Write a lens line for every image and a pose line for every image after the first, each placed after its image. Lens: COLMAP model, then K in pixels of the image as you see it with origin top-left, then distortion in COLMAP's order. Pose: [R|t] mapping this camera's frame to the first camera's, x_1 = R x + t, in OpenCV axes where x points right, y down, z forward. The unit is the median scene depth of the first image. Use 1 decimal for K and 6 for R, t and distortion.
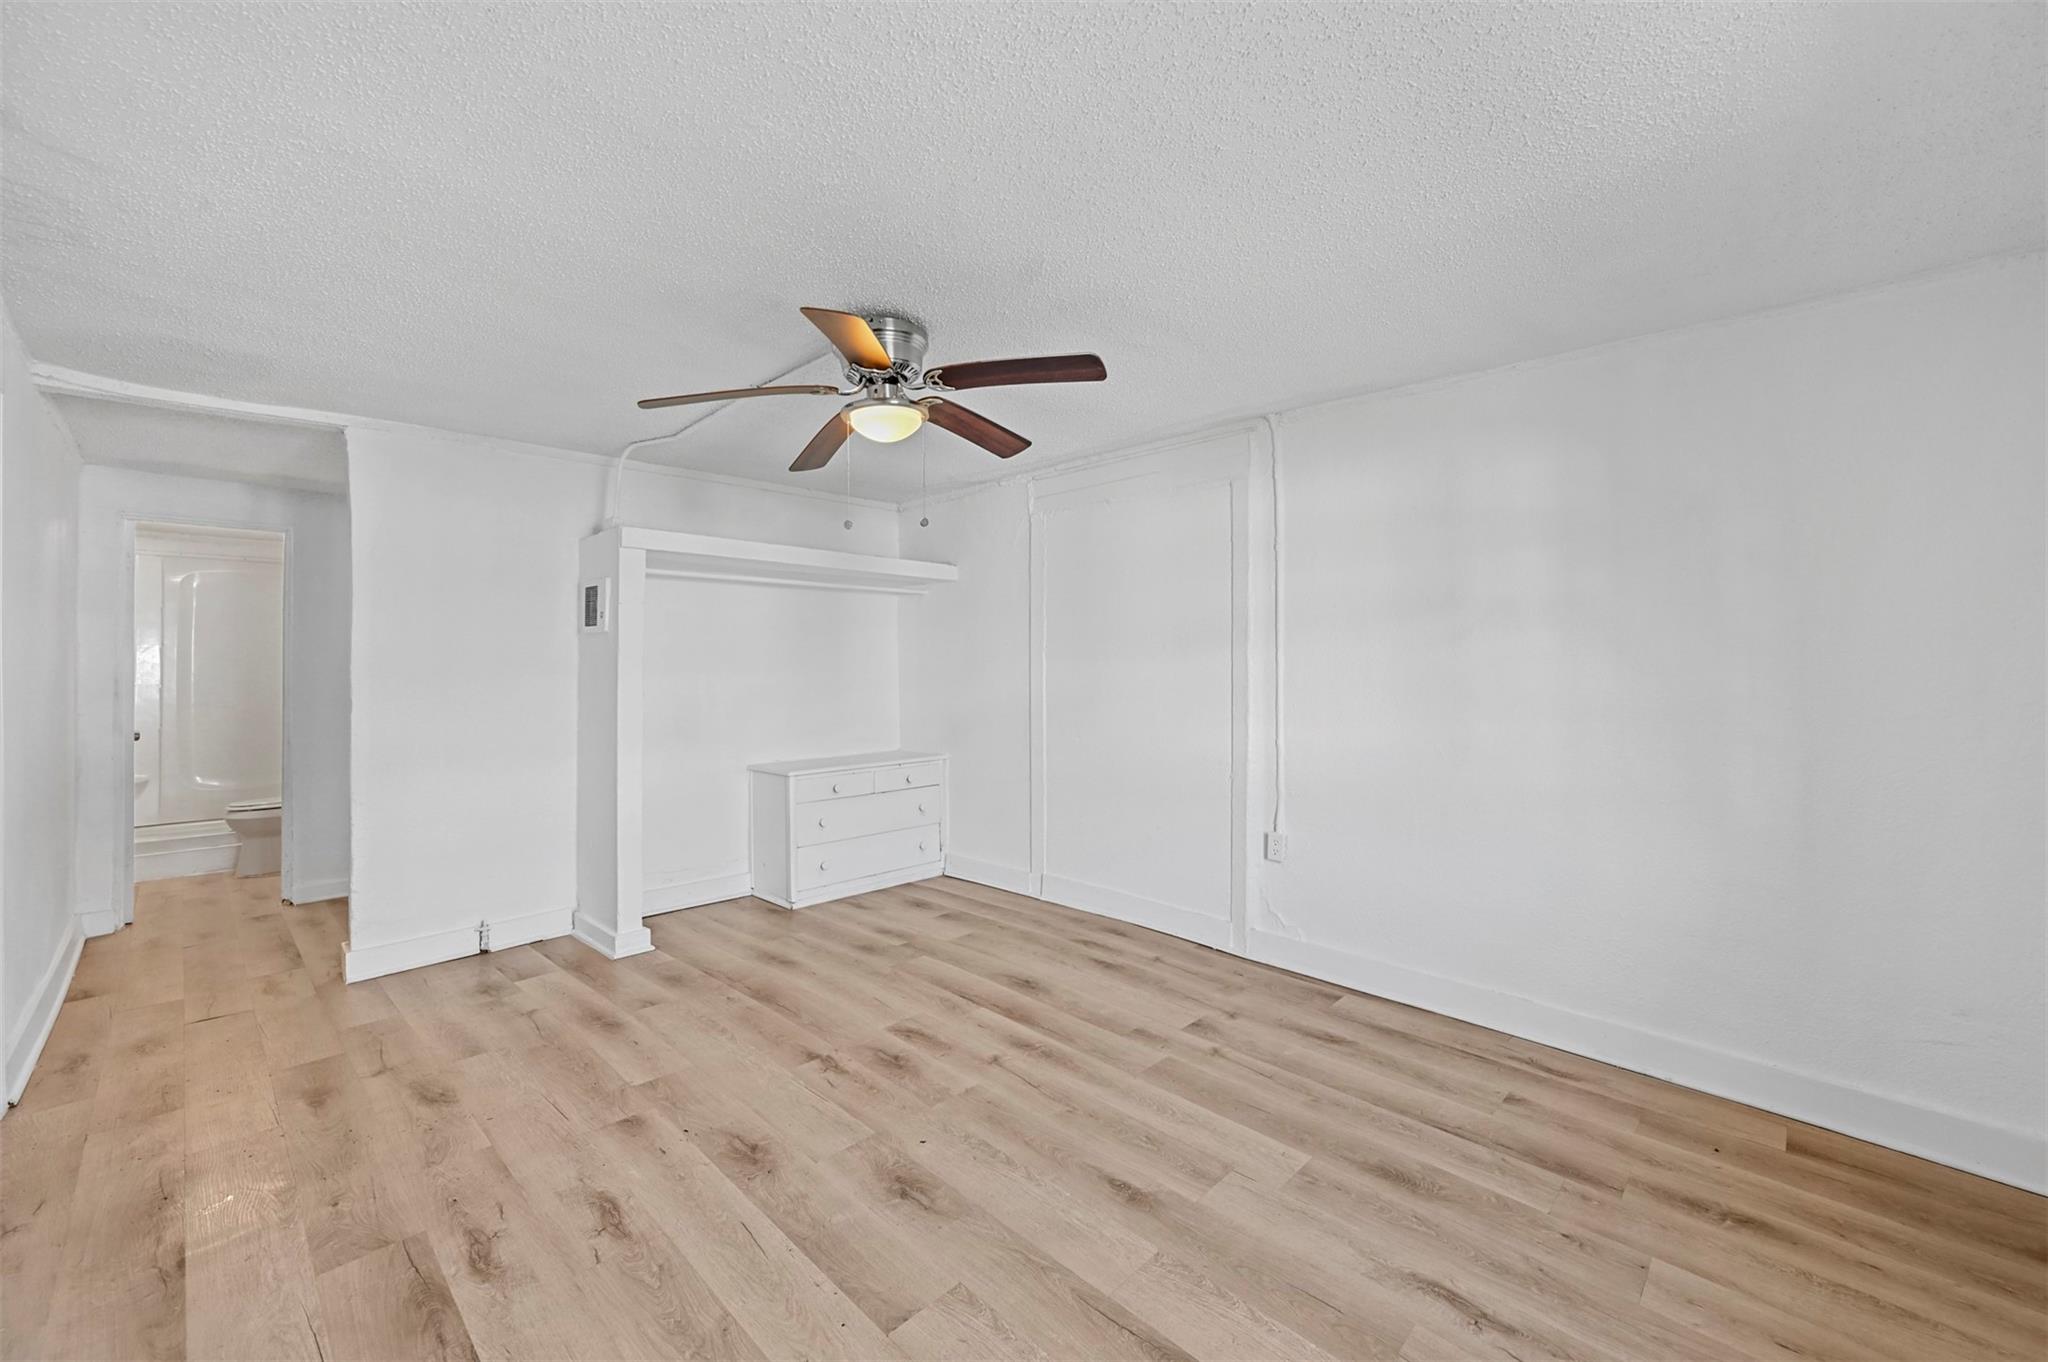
lens RADIAL K [[800.8, 0, 1033.7], [0, 800.8, 671.0], [0, 0, 1]] dist [-0.002112, -0.000120]
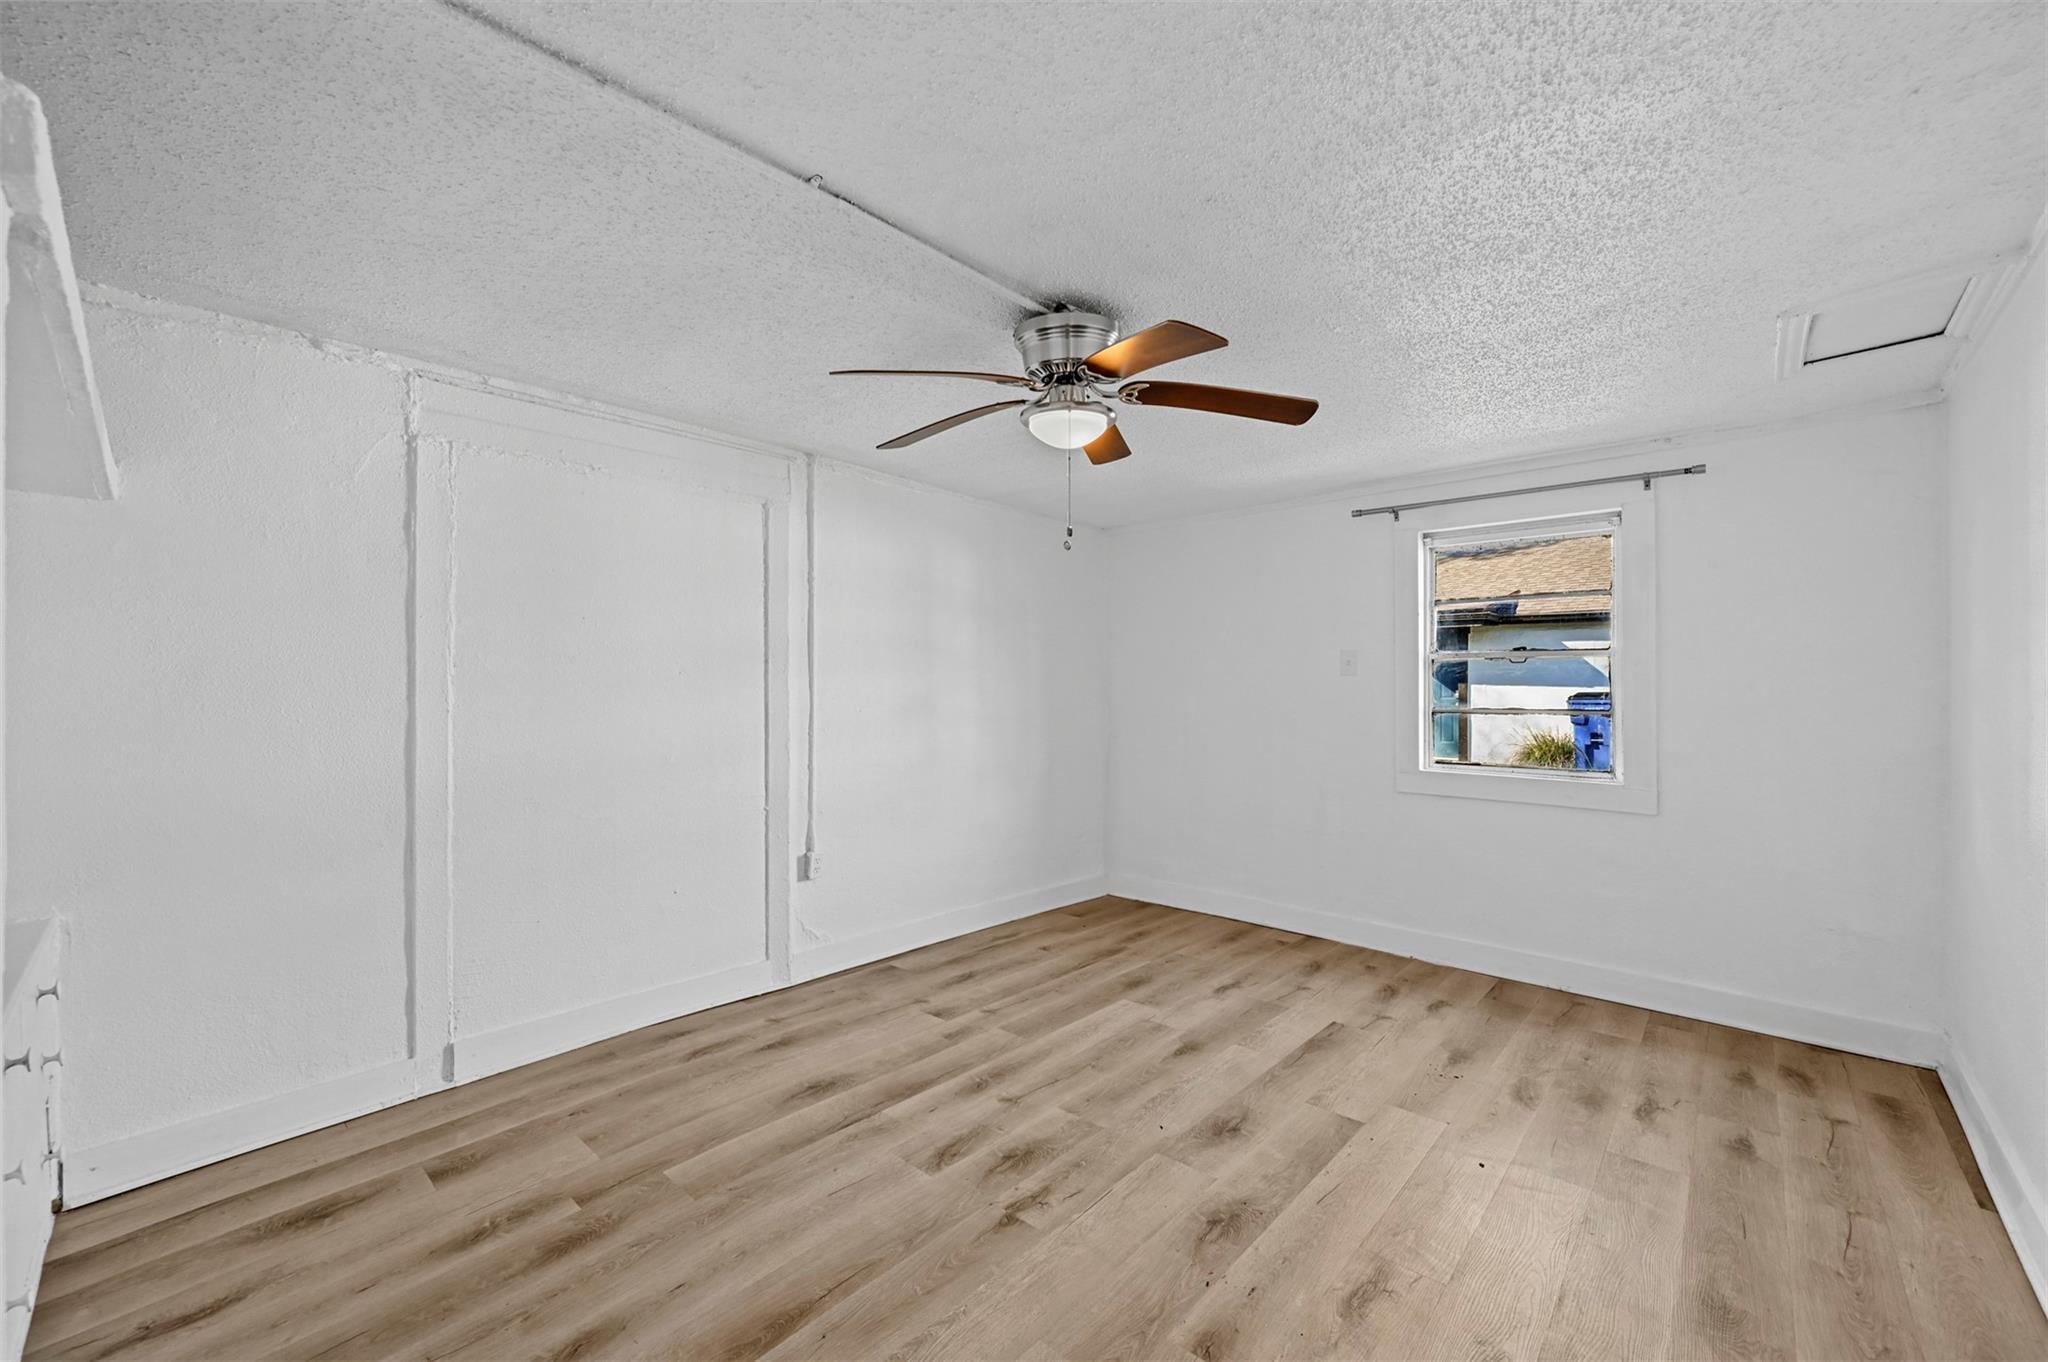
lens RADIAL K [[800.8, 0, 1033.5], [0, 800.8, 682.5], [0, 0, 1]] dist [-0.002112, -0.000120]
pose [[-0.022993, 0.008206, 0.999702, -1.000540], [0.010395, 0.999914, -0.007968, -0.011371], [-0.999682, 0.010208, -0.023076, 0.967330]]
